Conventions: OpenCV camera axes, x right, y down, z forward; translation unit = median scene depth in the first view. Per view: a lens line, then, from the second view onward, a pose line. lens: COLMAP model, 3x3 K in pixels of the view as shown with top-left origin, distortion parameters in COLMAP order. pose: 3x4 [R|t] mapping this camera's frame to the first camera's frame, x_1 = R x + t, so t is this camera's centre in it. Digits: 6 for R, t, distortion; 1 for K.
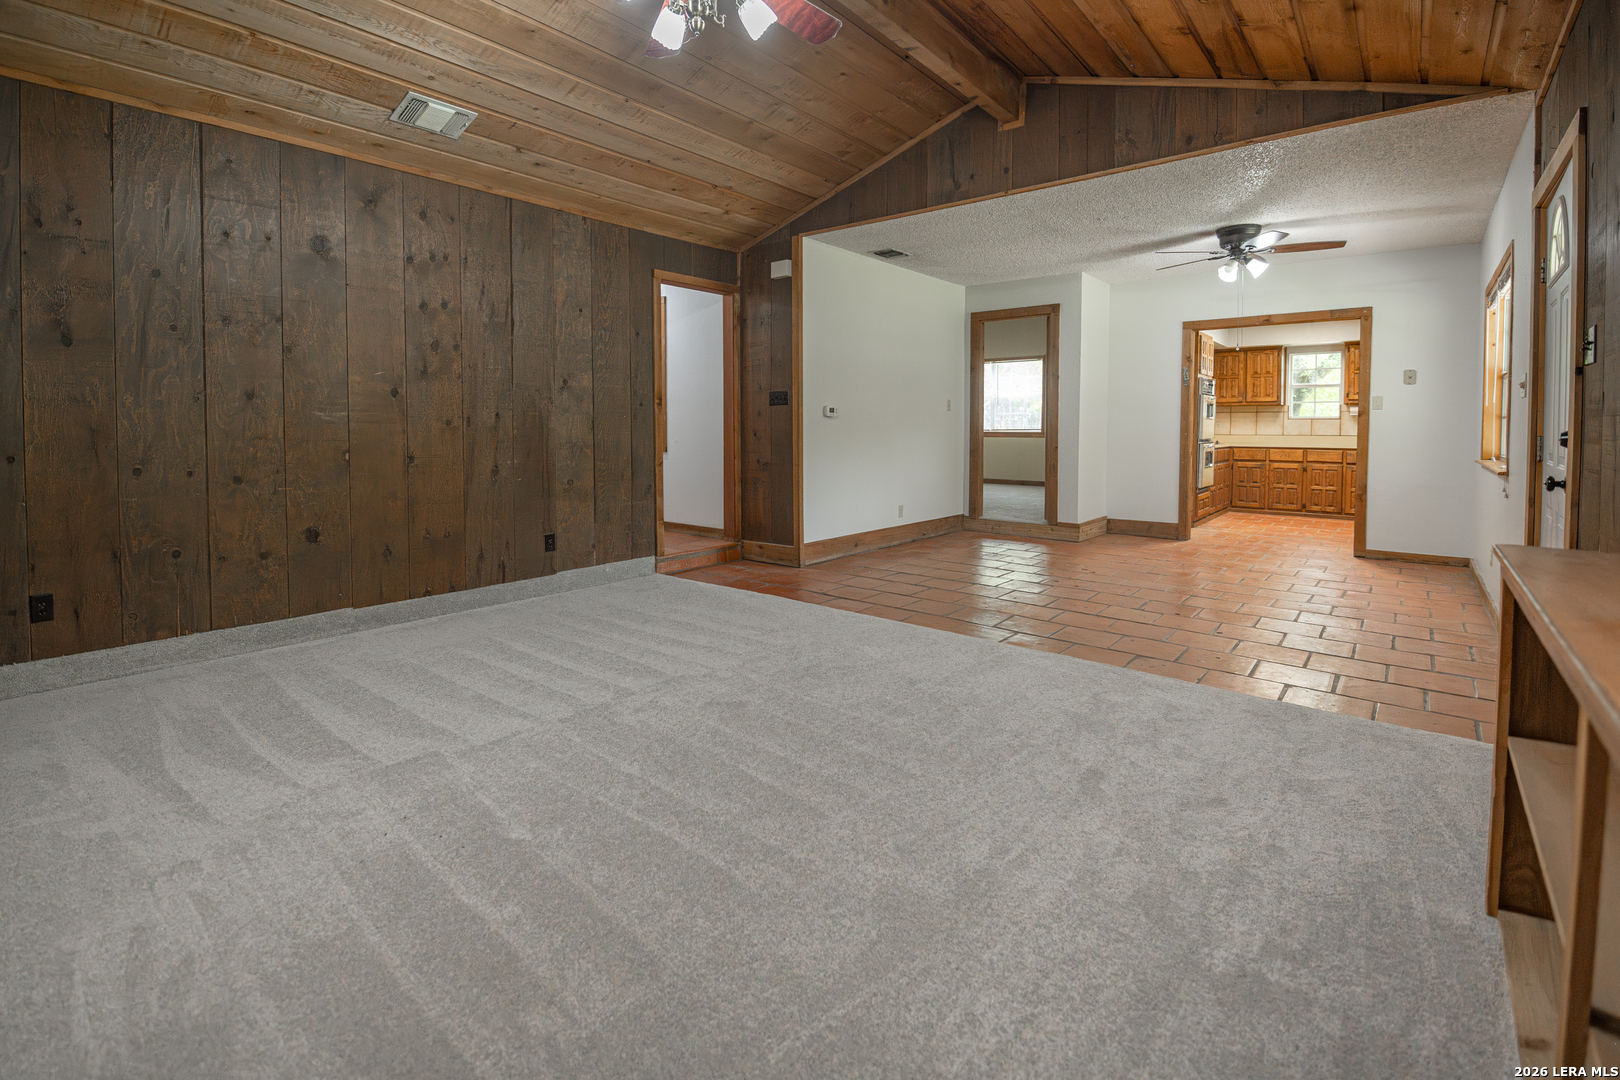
lens RADIAL K [[734.0, 0, 810.0], [0, 734.0, 455.3], [0, 0, 1]] dist [-0.000014, -0.000182]
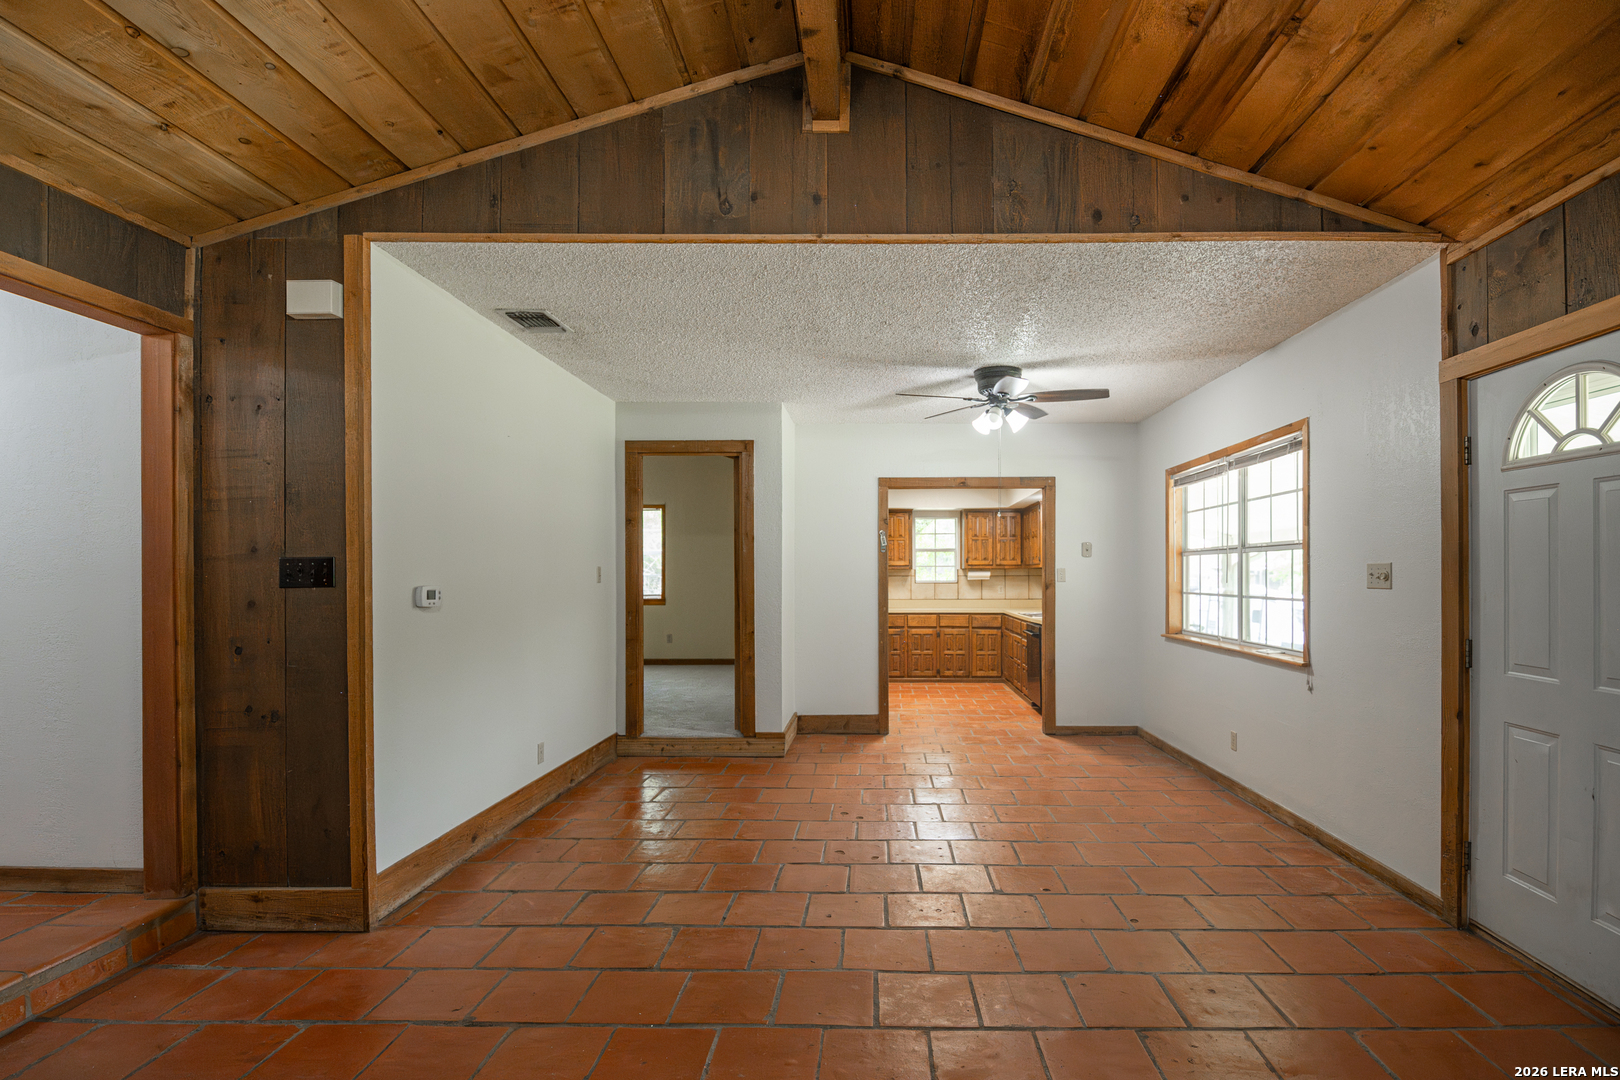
lens RADIAL K [[763.5, 0, 873.8], [0, 763.5, 577.4], [0, 0, 1]] dist [0.009932, -0.011044]
pose [[0.778885, -0.004328, 0.627152, -0.065927], [0.027884, 0.999226, -0.027734, -0.050165], [-0.626547, 0.039089, 0.778403, 0.388650]]
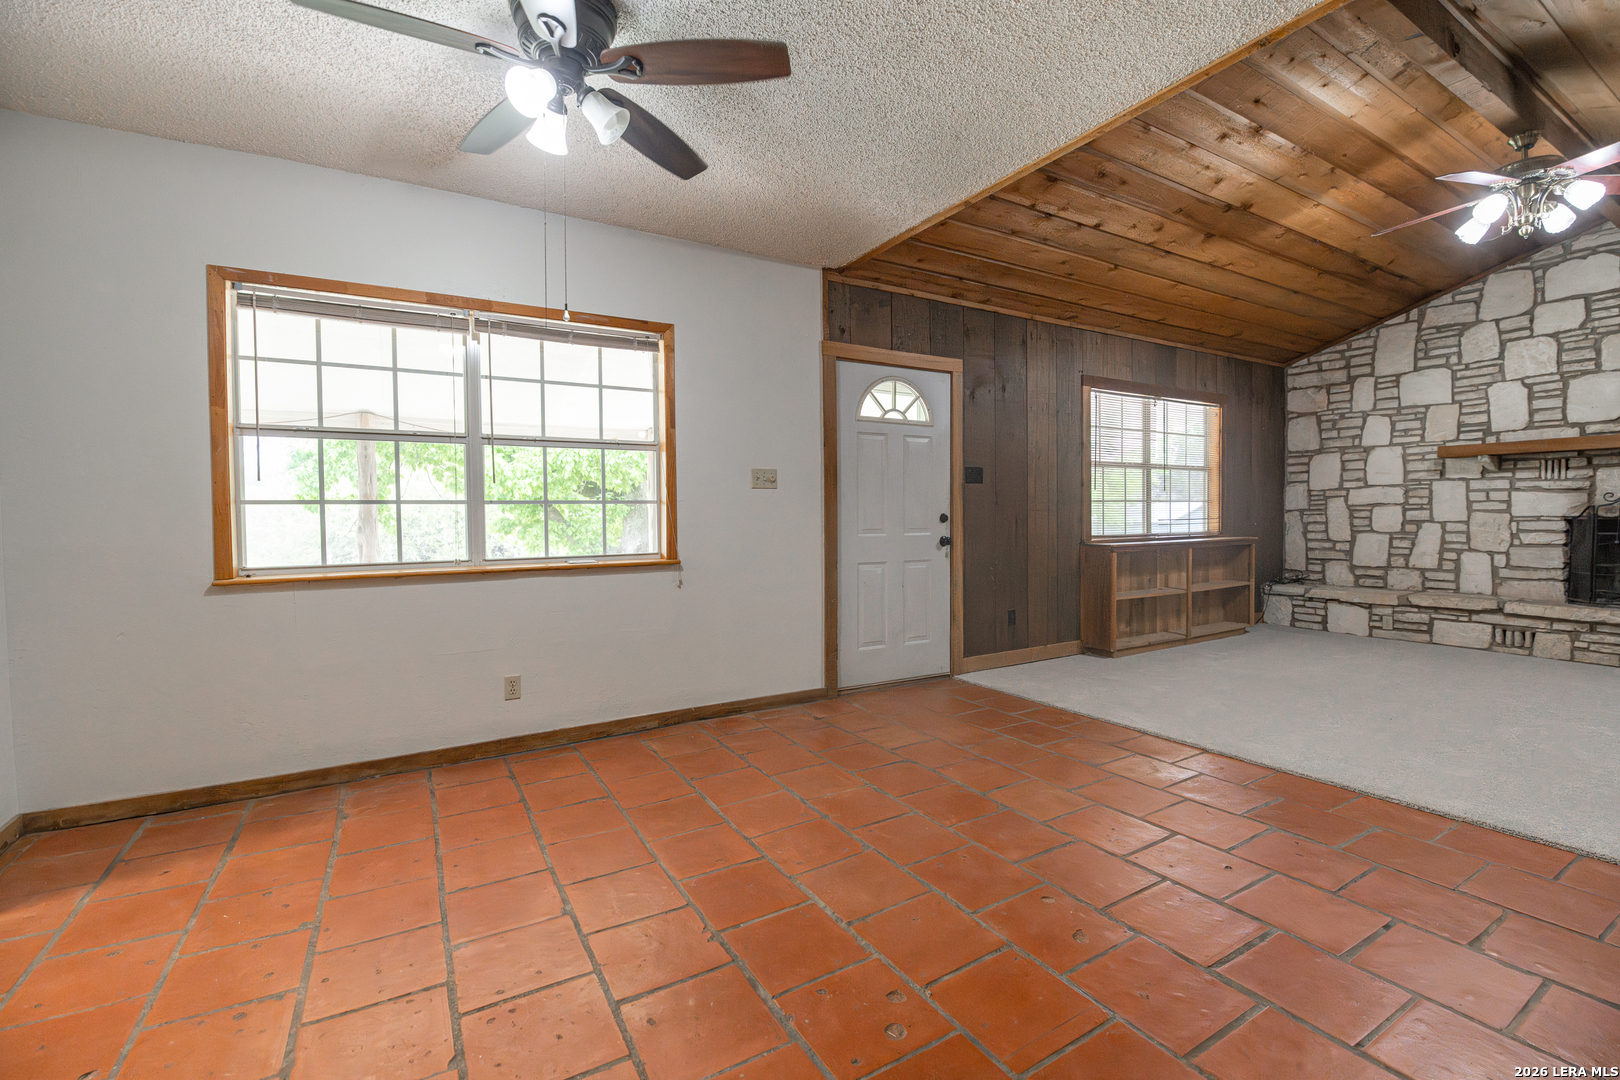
lens RADIAL K [[700.2, 0, 813.6], [0, 700.2, 531.1], [0, 0, 1]] dist [-0.003934, -0.008880]
pose [[-0.938054, -0.002282, 0.346482, 0.305166], [0.021380, 0.997692, 0.064455, -0.048843], [-0.345829, 0.067870, -0.935840, 1.221619]]
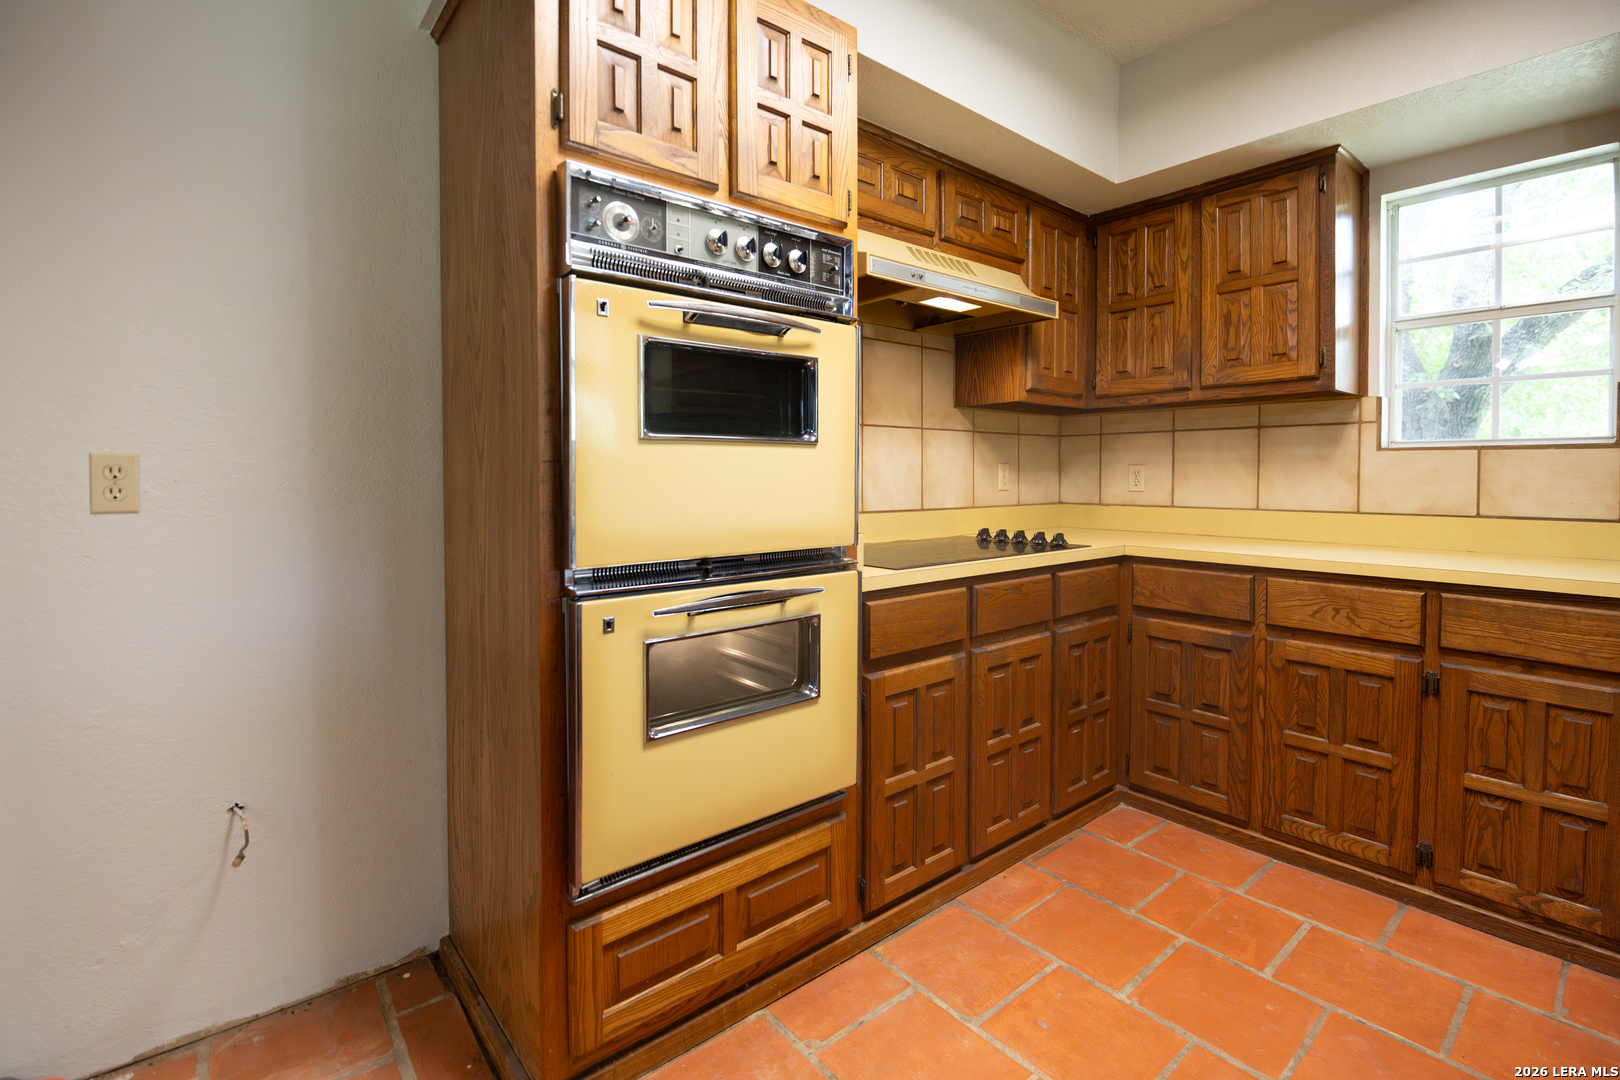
lens RADIAL K [[721.0, 0, 805.8], [0, 721.0, 493.5], [0, 0, 1]] dist [0.000020, -0.009278]
pose [[0.979778, 0.002408, -0.200074, 0.850928], [-0.005080, 0.999905, -0.012839, -0.050411], [0.200024, 0.013596, 0.979697, 1.202047]]
